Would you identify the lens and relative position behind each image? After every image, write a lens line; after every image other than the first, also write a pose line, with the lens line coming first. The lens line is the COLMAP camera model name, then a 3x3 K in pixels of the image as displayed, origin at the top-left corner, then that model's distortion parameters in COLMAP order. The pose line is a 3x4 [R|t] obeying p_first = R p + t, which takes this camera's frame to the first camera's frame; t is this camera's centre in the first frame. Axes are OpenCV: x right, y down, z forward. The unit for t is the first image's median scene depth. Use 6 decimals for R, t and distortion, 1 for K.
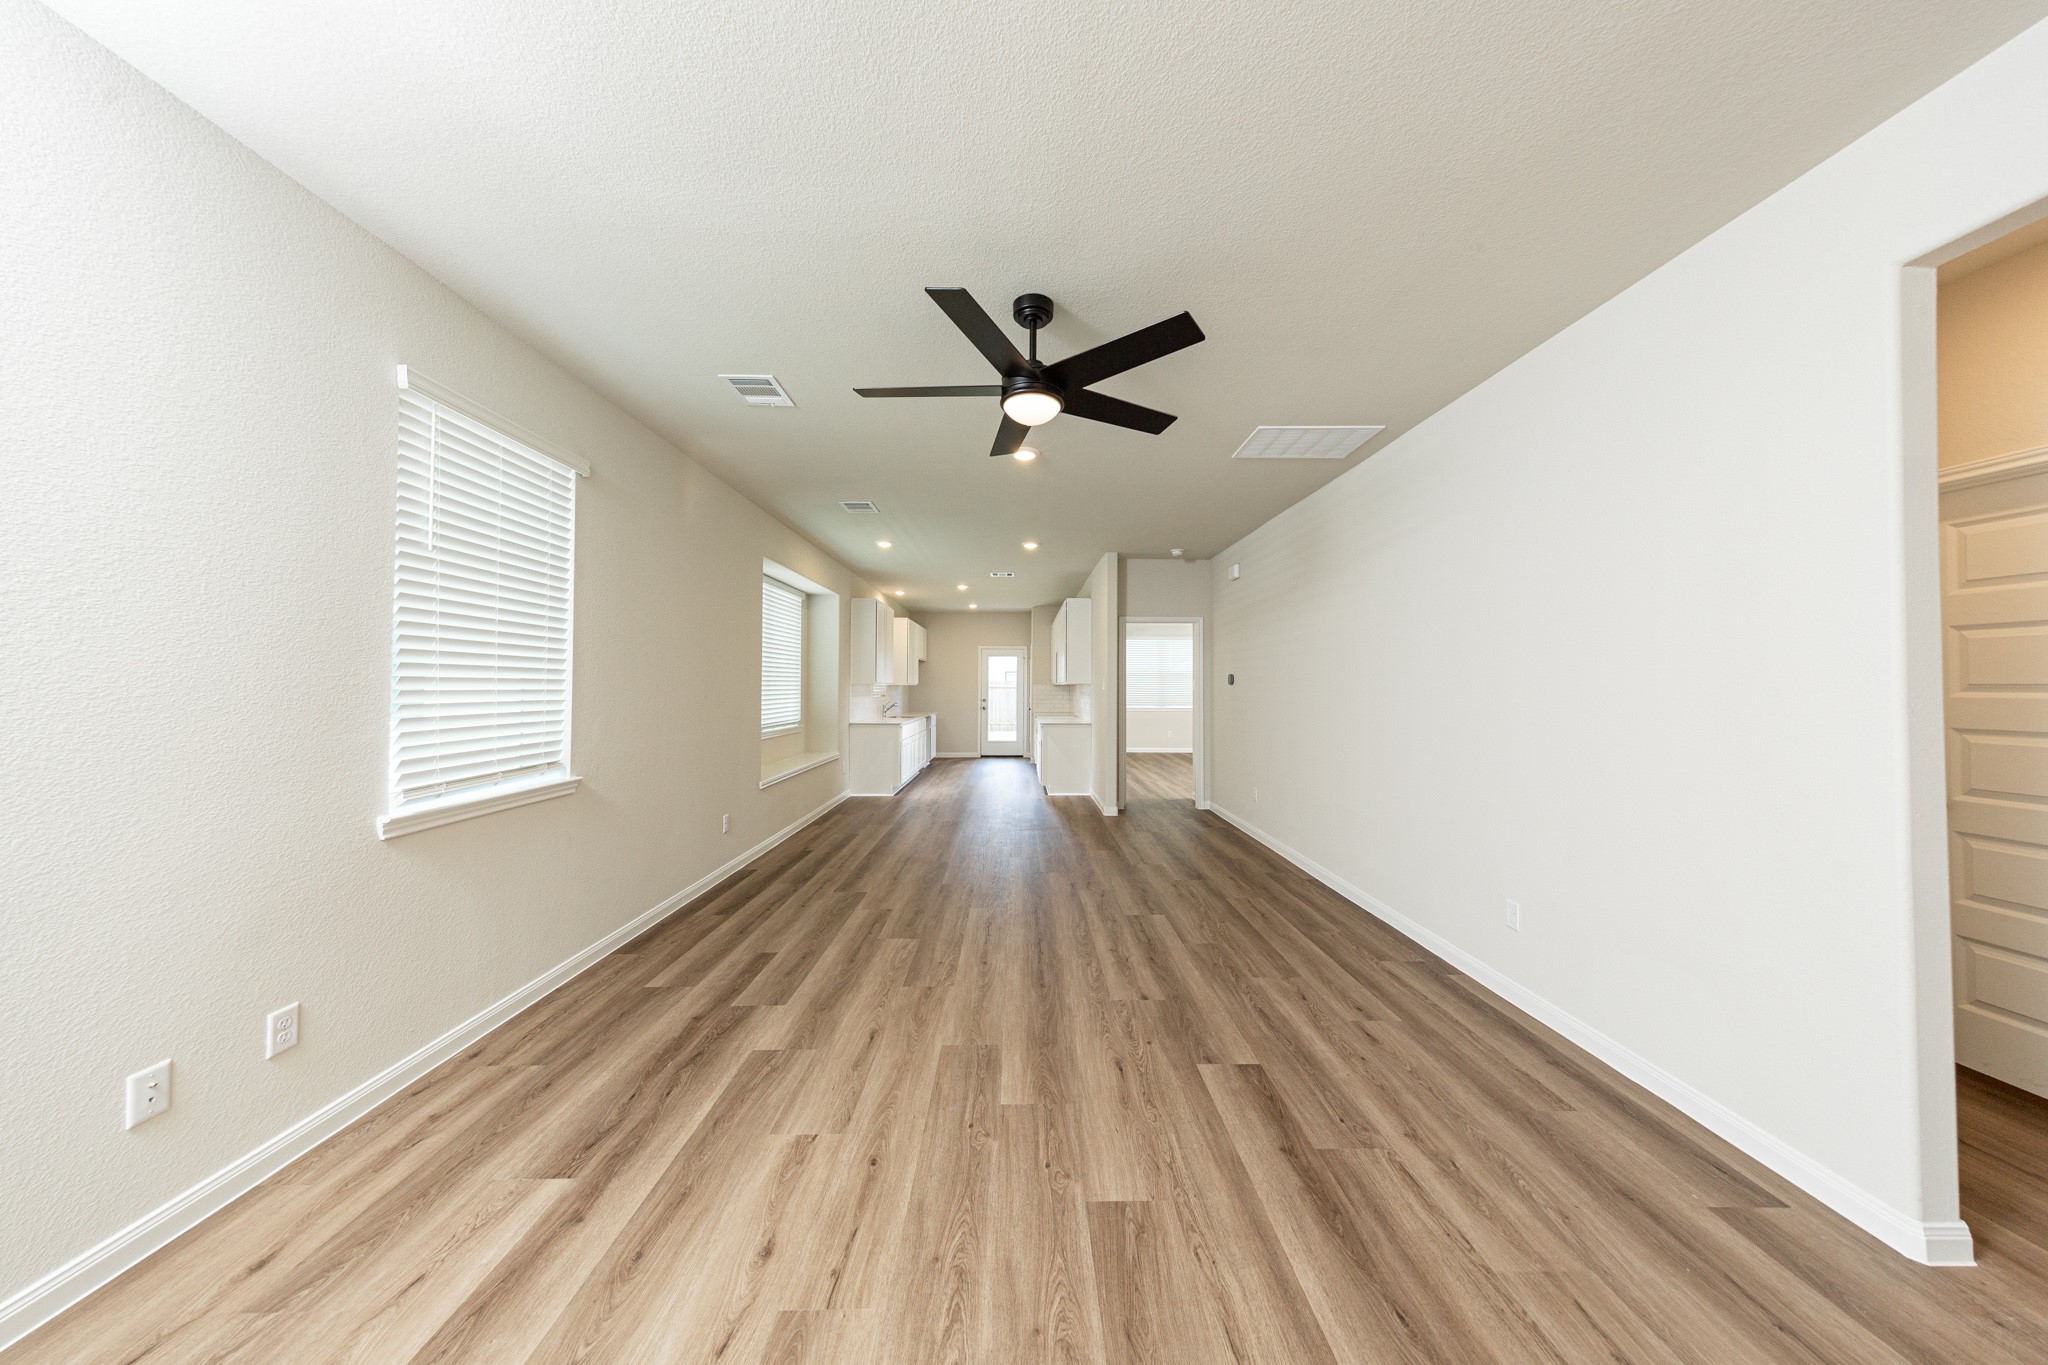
lens RADIAL K [[649.1, 0, 1020.0], [0, 649.1, 676.9], [0, 0, 1]] dist [0.004238, -0.000529]
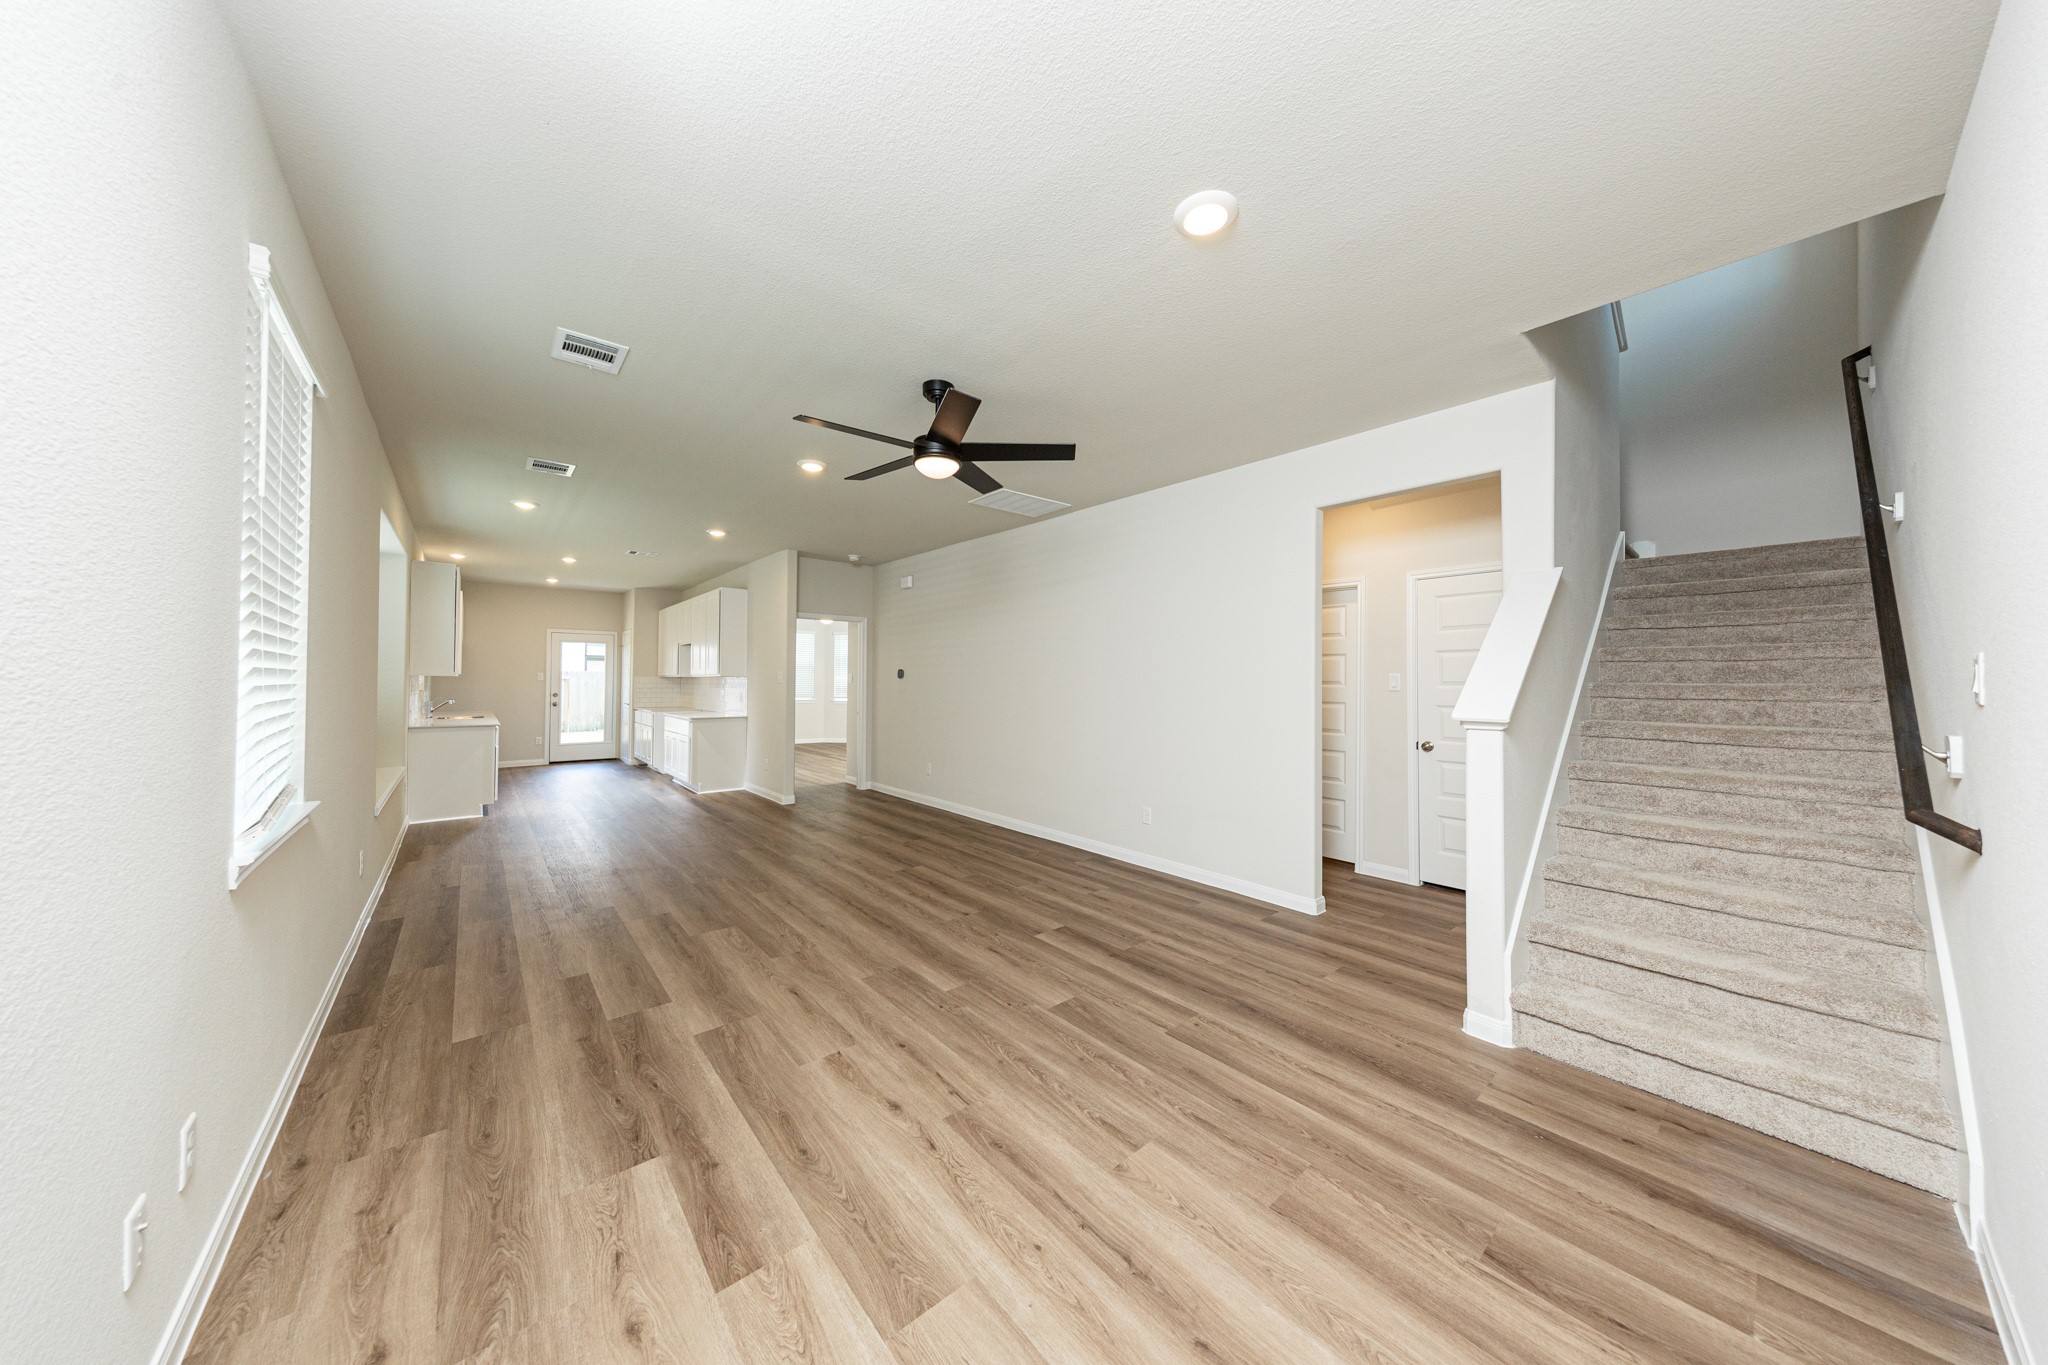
lens RADIAL K [[649.1, 0, 1029.5], [0, 649.1, 673.9], [0, 0, 1]] dist [0.004238, -0.000529]
pose [[0.768537, 0.009011, 0.639742, -0.644410], [-0.013335, 0.999909, 0.001936, -0.004580], [-0.639666, -0.010019, 0.768588, -0.117470]]
